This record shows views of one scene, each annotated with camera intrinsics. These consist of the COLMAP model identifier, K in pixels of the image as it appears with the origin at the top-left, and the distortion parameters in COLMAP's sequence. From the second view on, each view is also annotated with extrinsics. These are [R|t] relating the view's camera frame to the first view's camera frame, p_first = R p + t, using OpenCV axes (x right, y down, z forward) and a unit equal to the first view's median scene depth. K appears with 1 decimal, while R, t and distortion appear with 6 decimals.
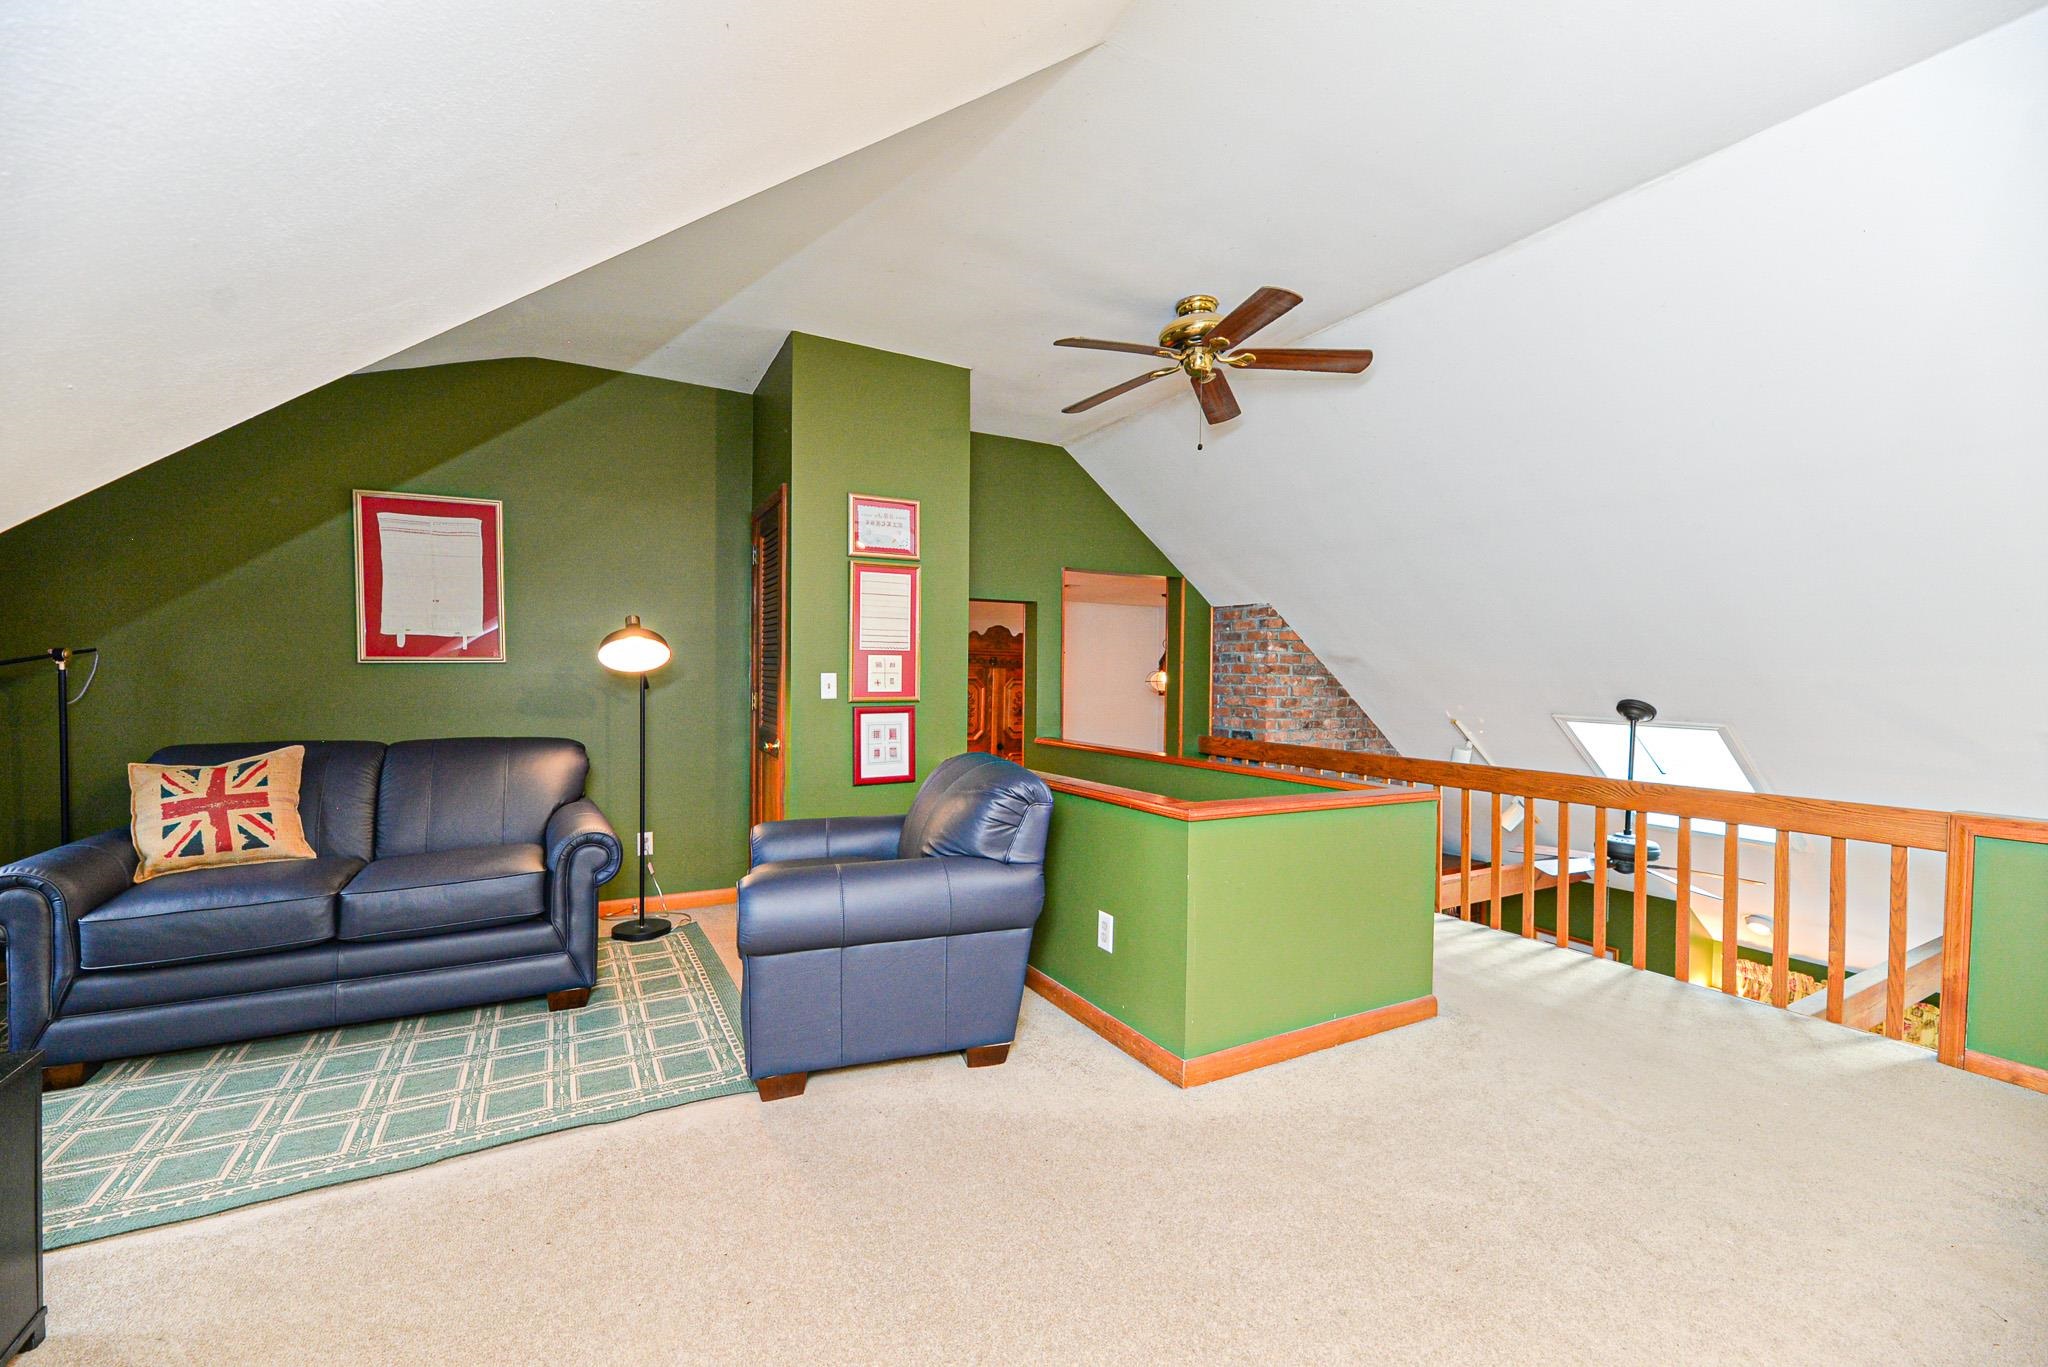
lens RADIAL K [[819.0, 0, 1022.5], [0, 819.0, 687.8], [0, 0, 1]] dist [-0.004318, -0.001201]
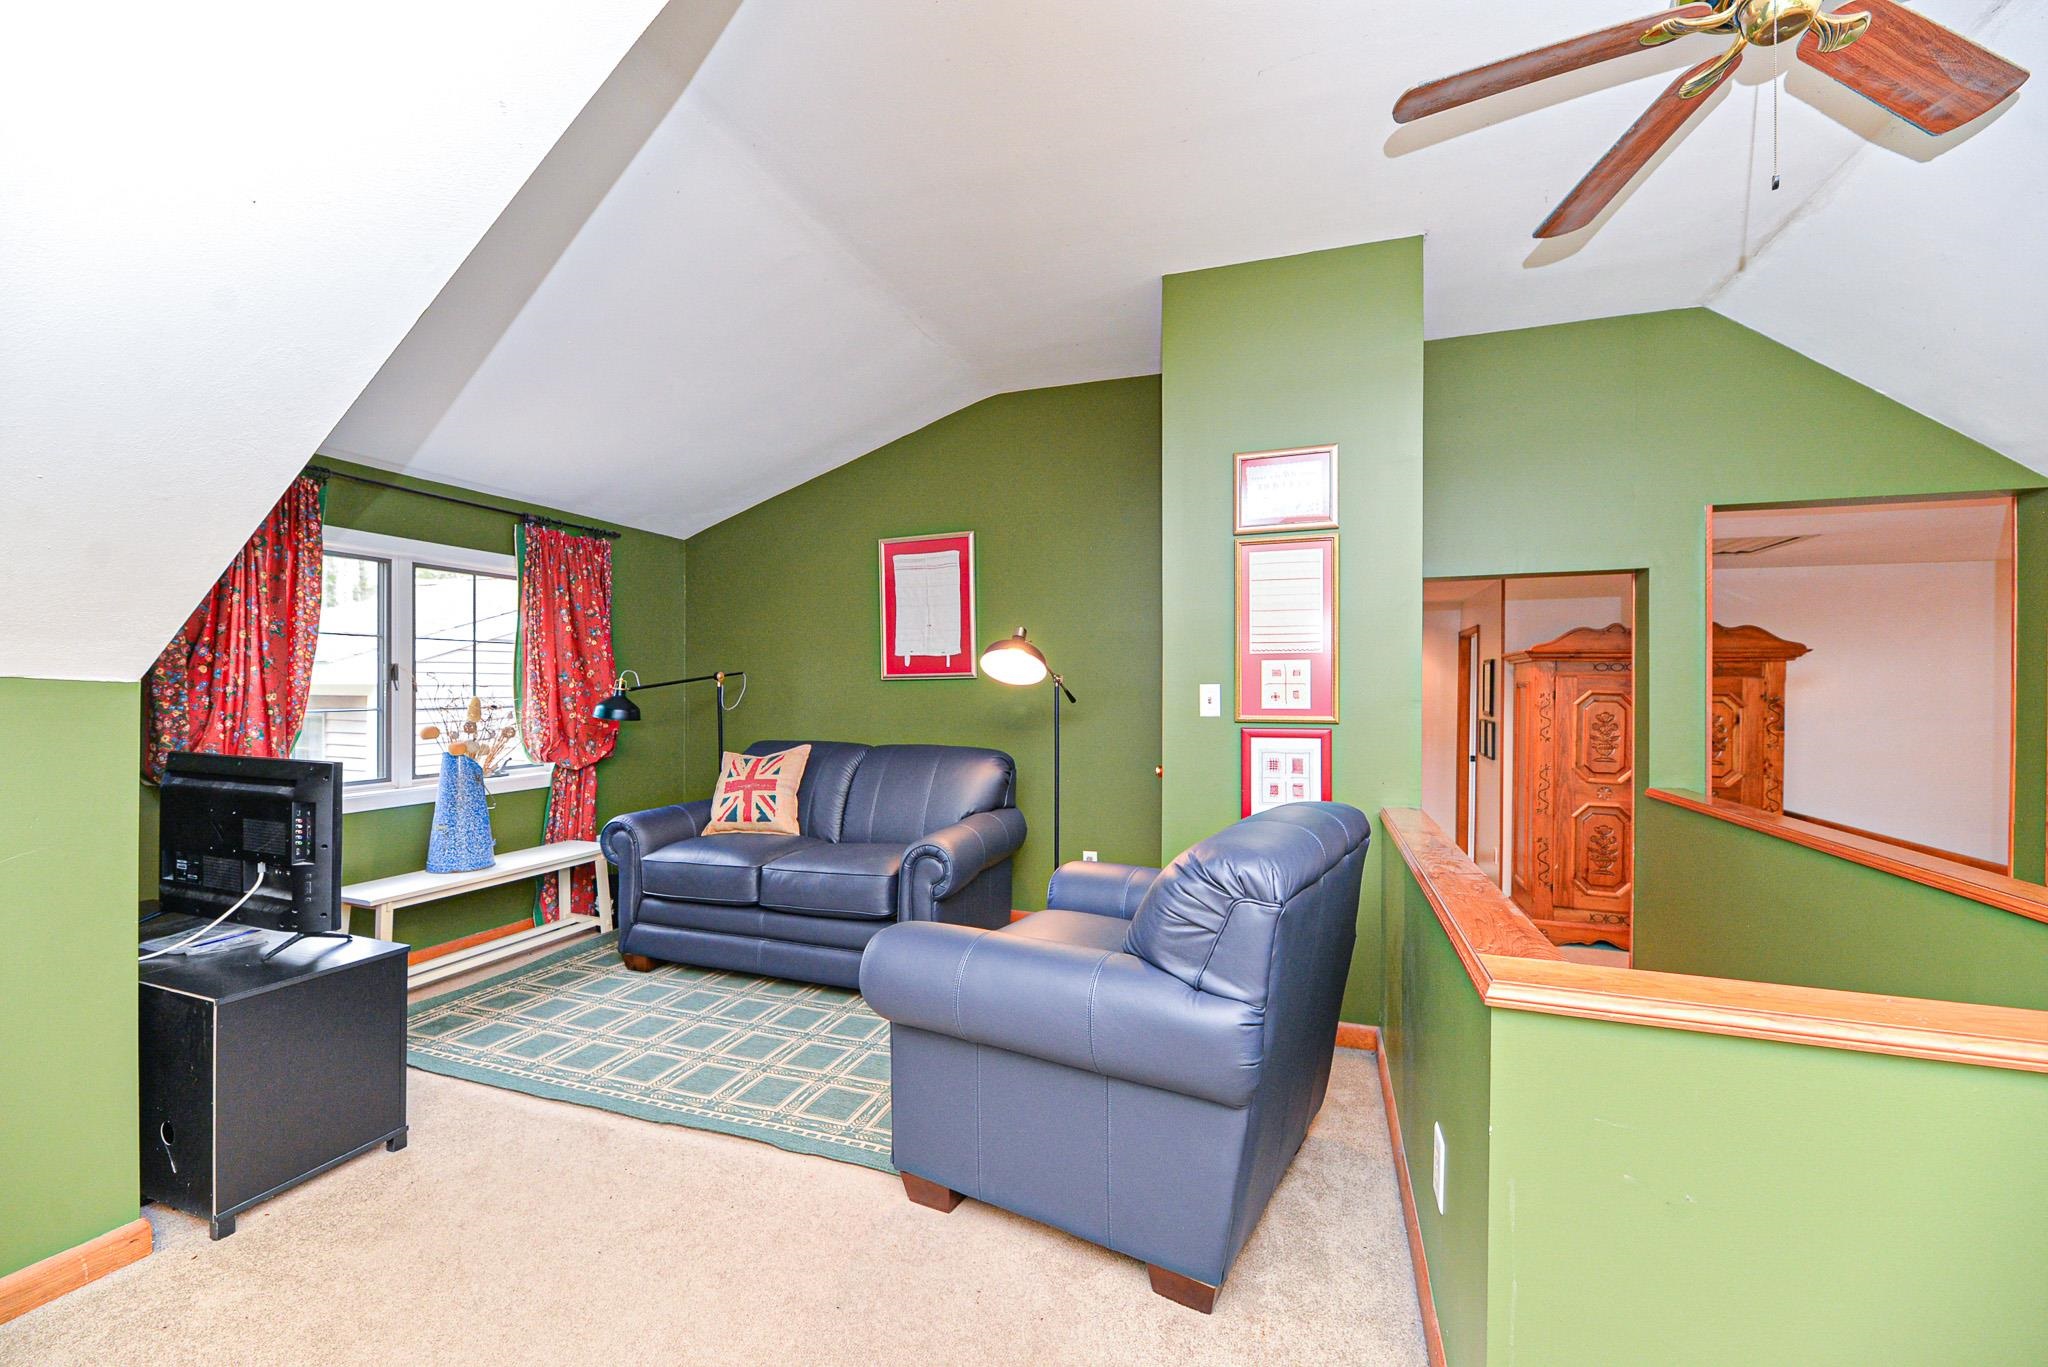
lens RADIAL K [[819.0, 0, 1021.8], [0, 819.0, 686.5], [0, 0, 1]] dist [-0.004318, -0.001201]
pose [[0.658532, -0.007762, -0.752513, 0.290890], [-0.008836, 0.999798, -0.018045, -0.000029], [0.752501, 0.018532, 0.658330, 0.402700]]
